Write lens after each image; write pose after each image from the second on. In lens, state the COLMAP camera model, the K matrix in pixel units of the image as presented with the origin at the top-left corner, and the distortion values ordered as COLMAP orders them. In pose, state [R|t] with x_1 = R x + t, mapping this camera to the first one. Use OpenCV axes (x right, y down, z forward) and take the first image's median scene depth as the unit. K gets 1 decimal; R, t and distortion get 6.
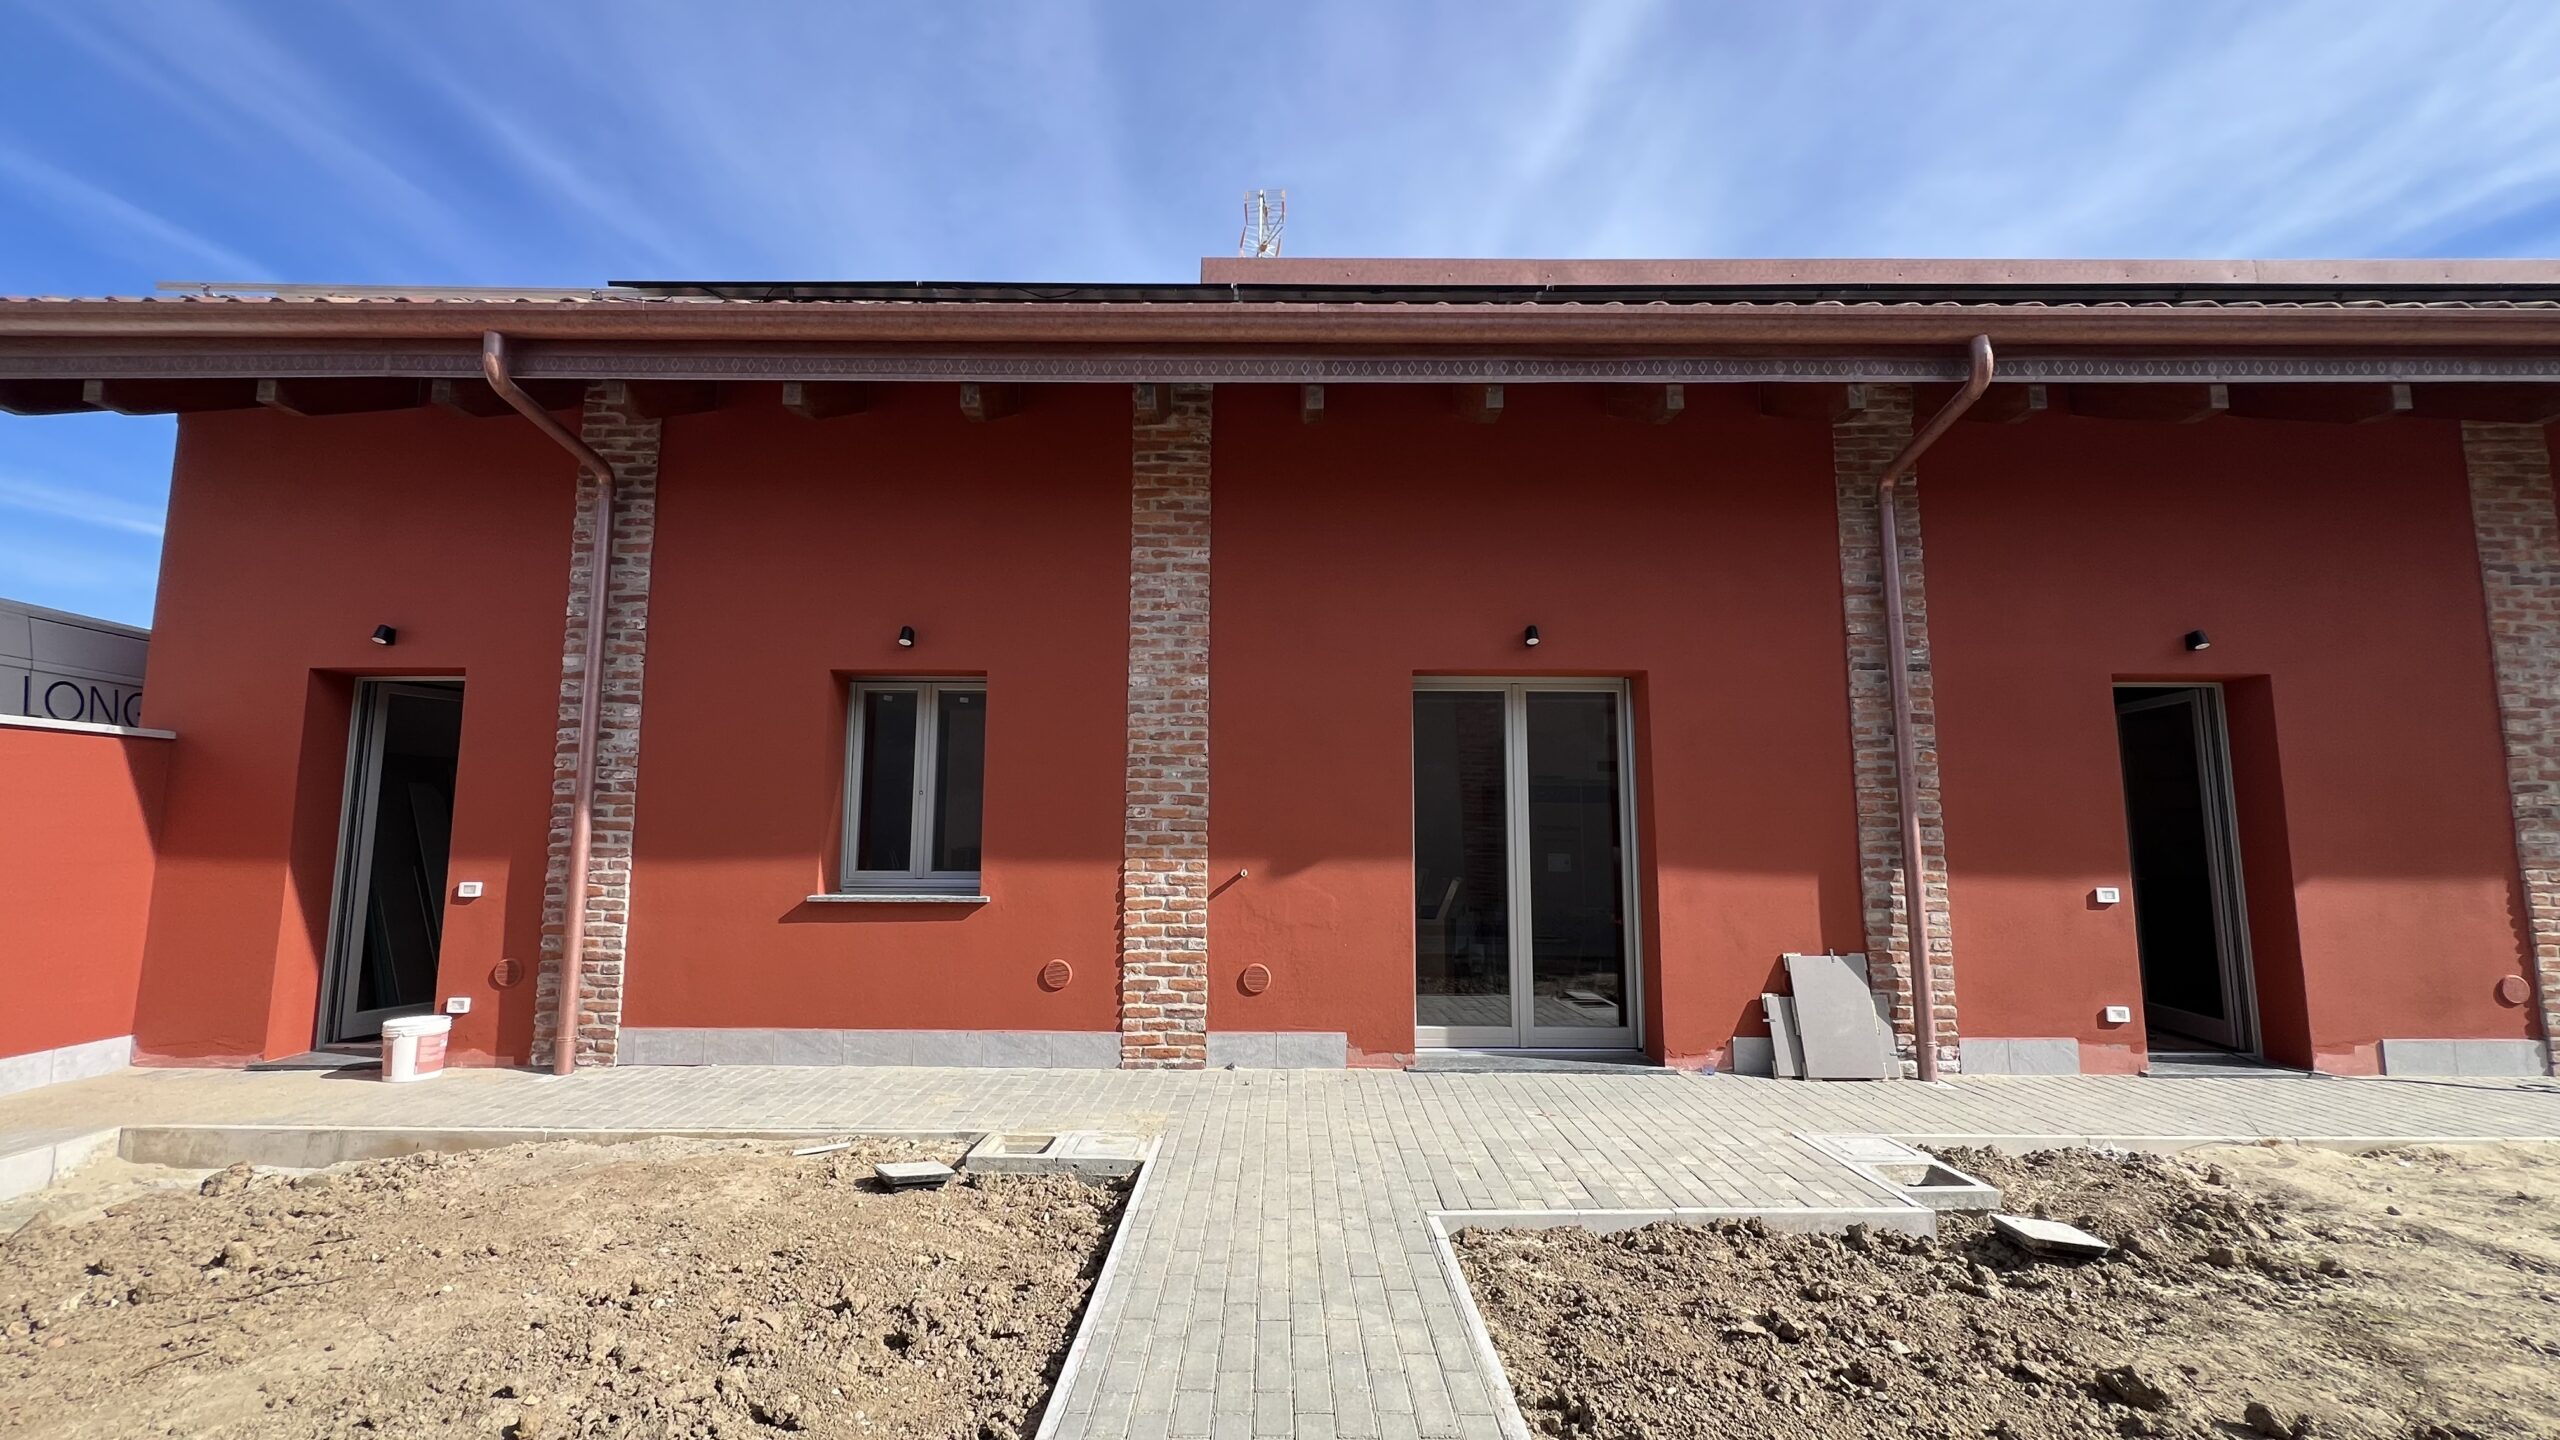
lens RADIAL K [[1027.3, 0, 1268.1], [0, 1027.3, 712.6], [0, 0, 1]] dist [-0.001961, 0.000589]
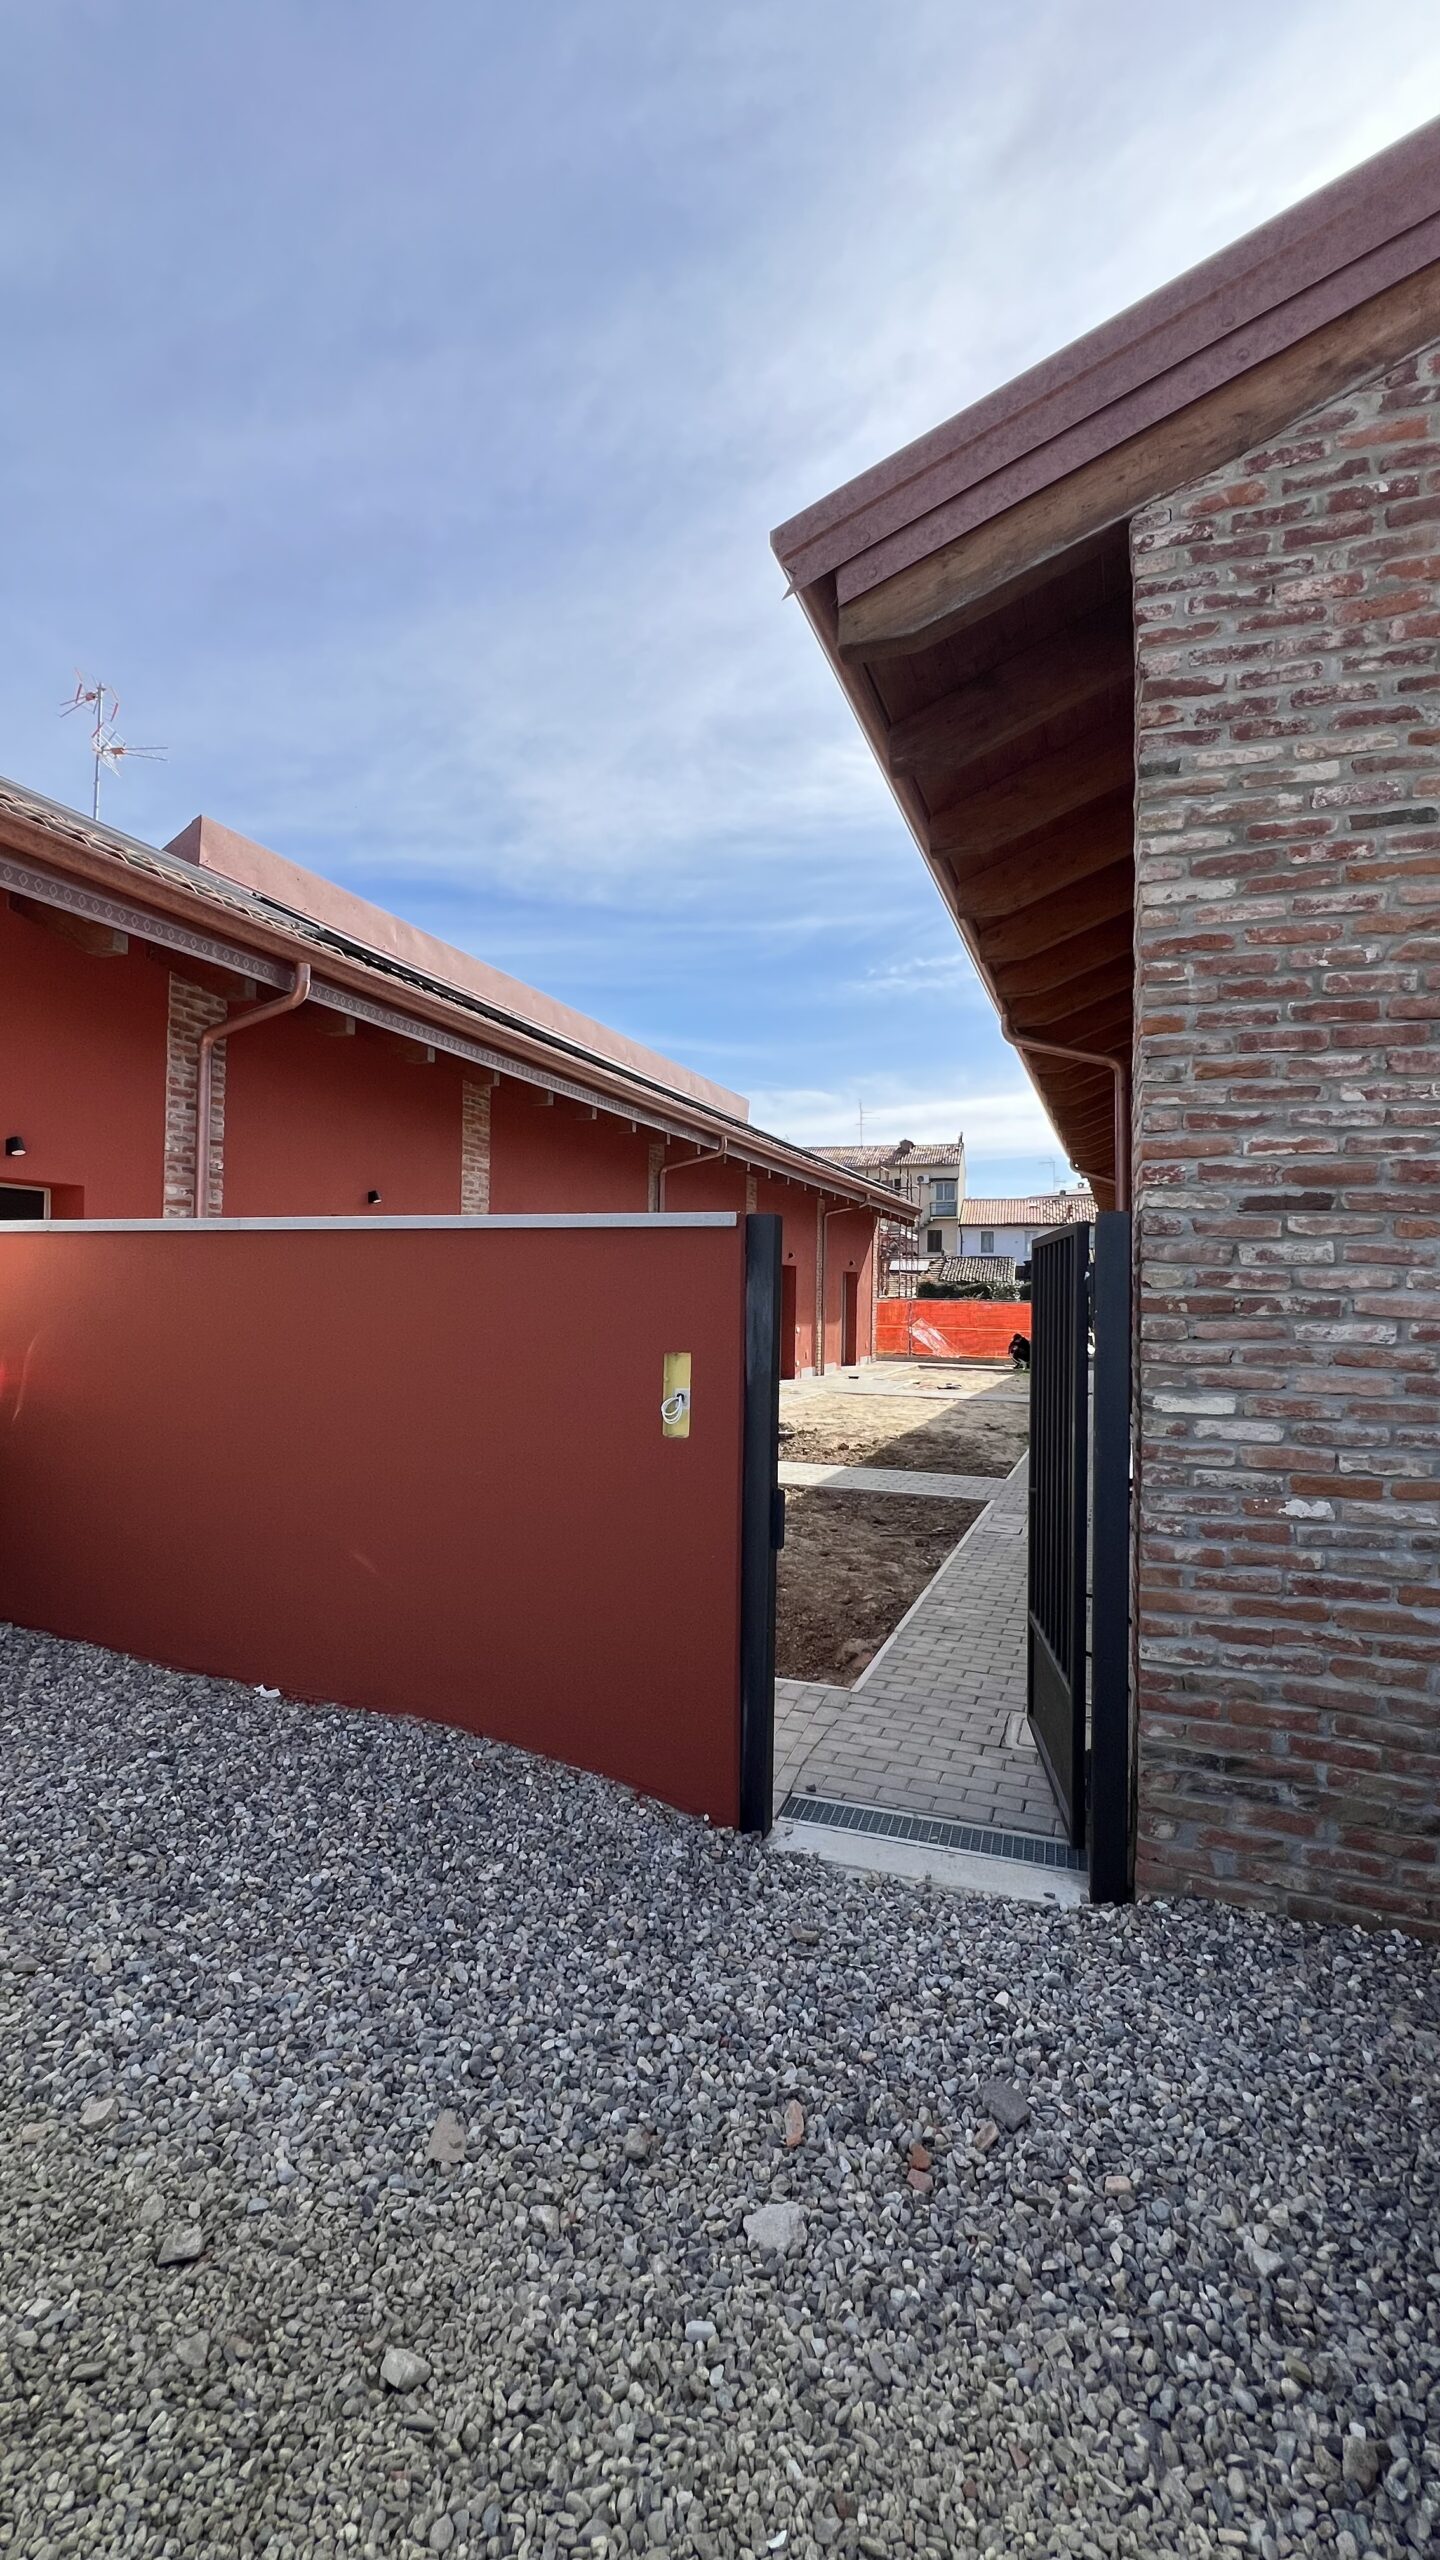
lens RADIAL K [[1027.3, 0, 733.4], [0, 1027.3, 1273.9], [0, 0, 1]] dist [-0.001961, 0.000589]
pose [[0.361887, 0.022801, 0.931943, -1.585147], [-0.126833, 0.991609, 0.024990, -0.067496], [-0.923553, -0.127245, 0.361743, -0.038553]]
